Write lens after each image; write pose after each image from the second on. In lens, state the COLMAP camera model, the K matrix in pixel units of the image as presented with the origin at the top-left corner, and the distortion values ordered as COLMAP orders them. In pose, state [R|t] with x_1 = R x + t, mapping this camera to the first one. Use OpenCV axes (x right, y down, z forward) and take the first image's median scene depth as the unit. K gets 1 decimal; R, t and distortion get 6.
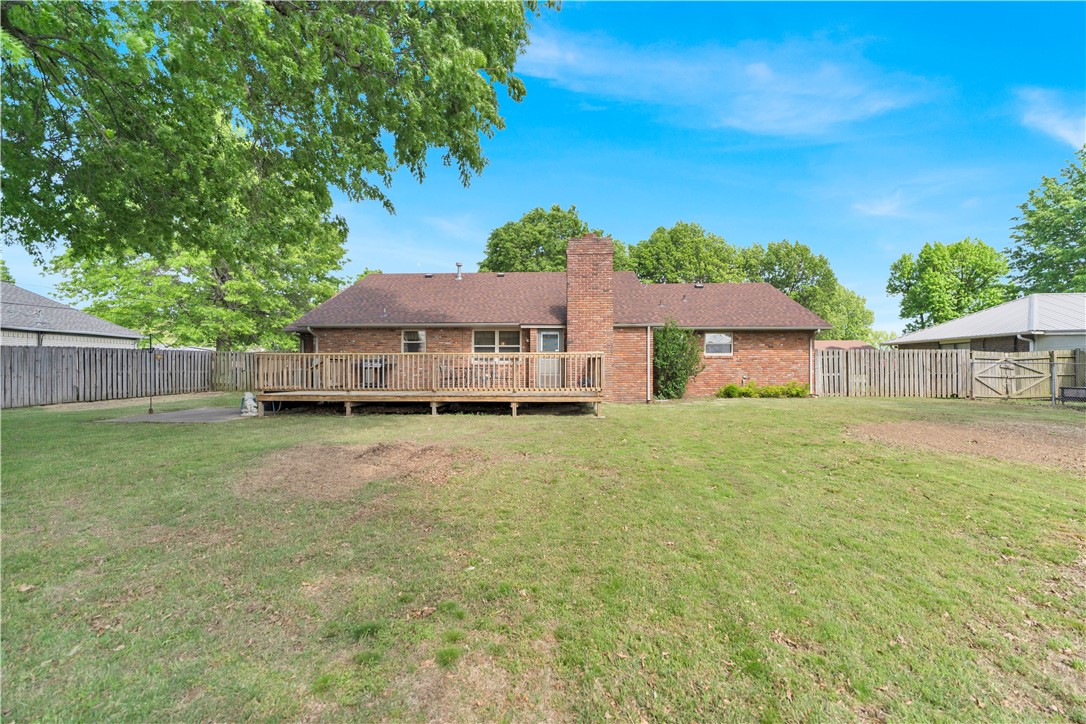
lens RADIAL K [[445.7, 0, 545.5], [0, 445.7, 362.2], [0, 0, 1]] dist [-0.000115, -0.000118]
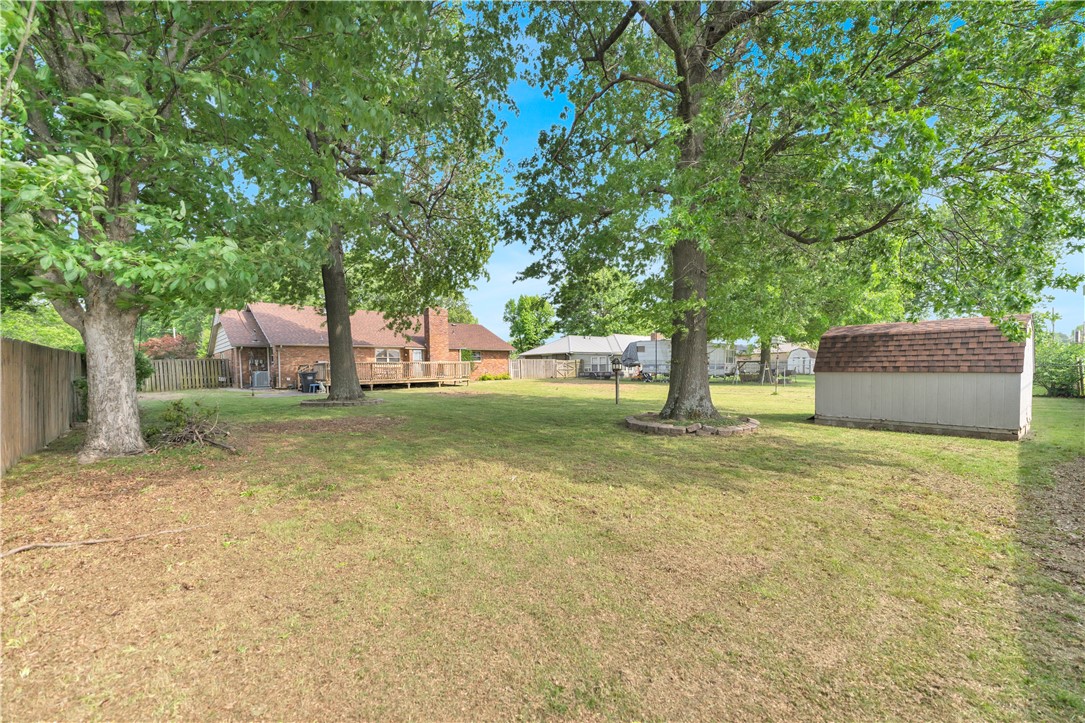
lens RADIAL K [[445.3, 0, 542.0], [0, 445.3, 362.6], [0, 0, 1]] dist [-0.000115, -0.000118]
pose [[0.693995, -0.003057, 0.719973, -1.075131], [0.002021, 0.999995, 0.002297, -0.016752], [-0.719977, -0.000139, 0.693998, -0.826744]]
